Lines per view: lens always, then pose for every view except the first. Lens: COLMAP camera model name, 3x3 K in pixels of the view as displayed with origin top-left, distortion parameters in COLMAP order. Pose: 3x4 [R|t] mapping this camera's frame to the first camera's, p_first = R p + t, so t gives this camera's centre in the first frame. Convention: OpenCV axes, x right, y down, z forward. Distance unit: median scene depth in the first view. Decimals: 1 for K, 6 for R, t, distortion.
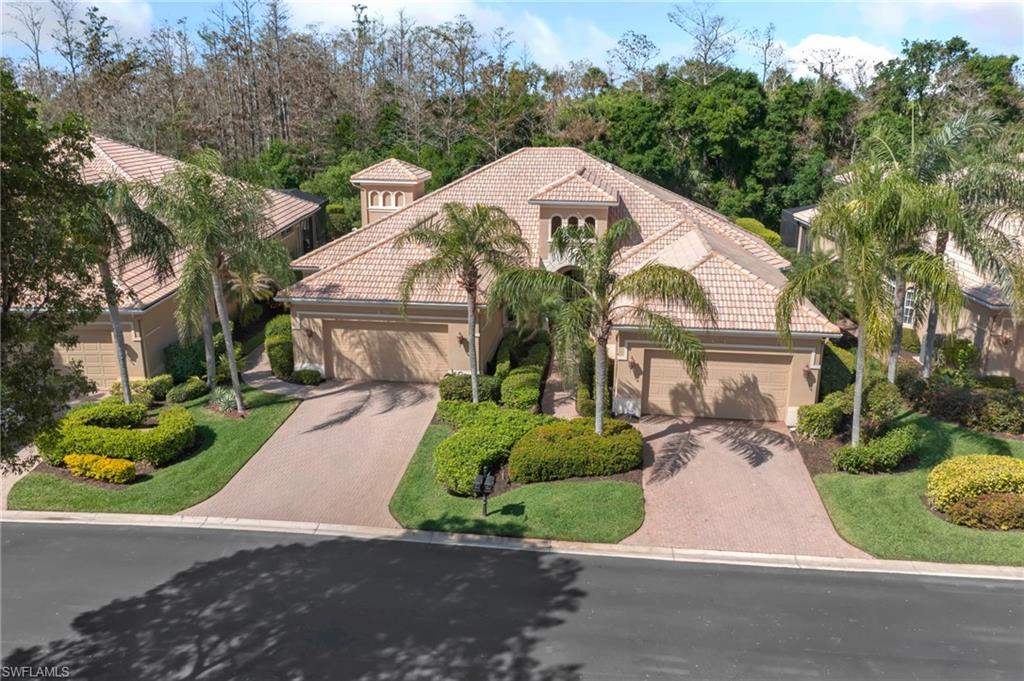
lens RADIAL K [[789.9, 0, 514.5], [0, 789.9, 338.1], [0, 0, 1]] dist [-0.000268, -0.000039]
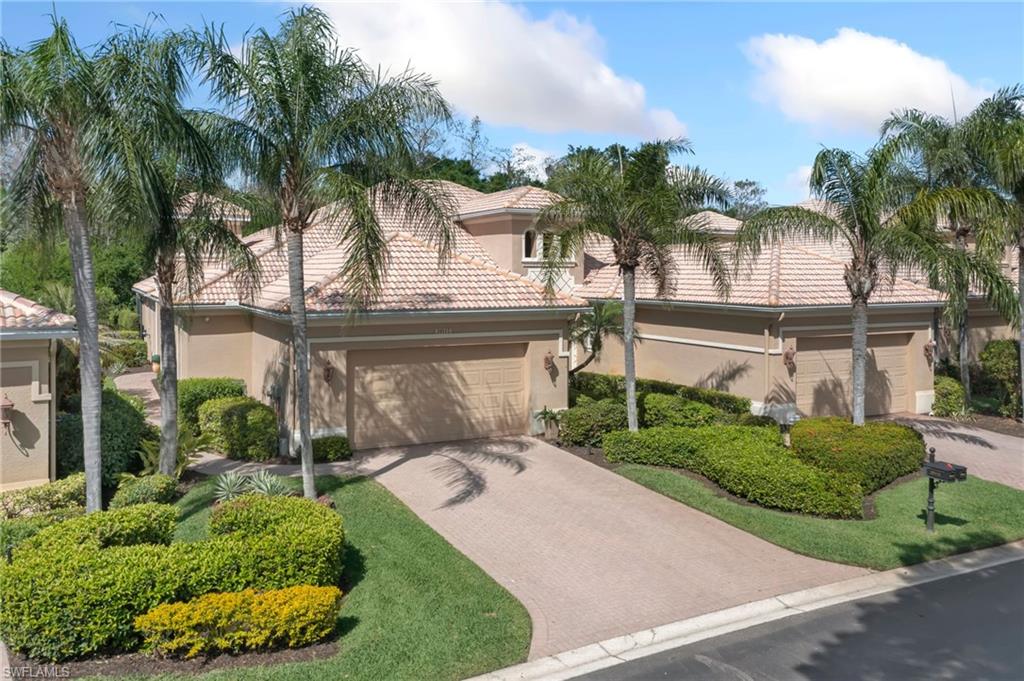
lens RADIAL K [[789.9, 0, 514.5], [0, 789.9, 338.1], [0, 0, 1]] dist [-0.000268, -0.000039]
pose [[0.840261, -0.054642, 0.539421, -0.519117], [0.151390, 0.978983, -0.136653, 0.079752], [-0.520617, 0.196487, 0.830874, 0.455394]]
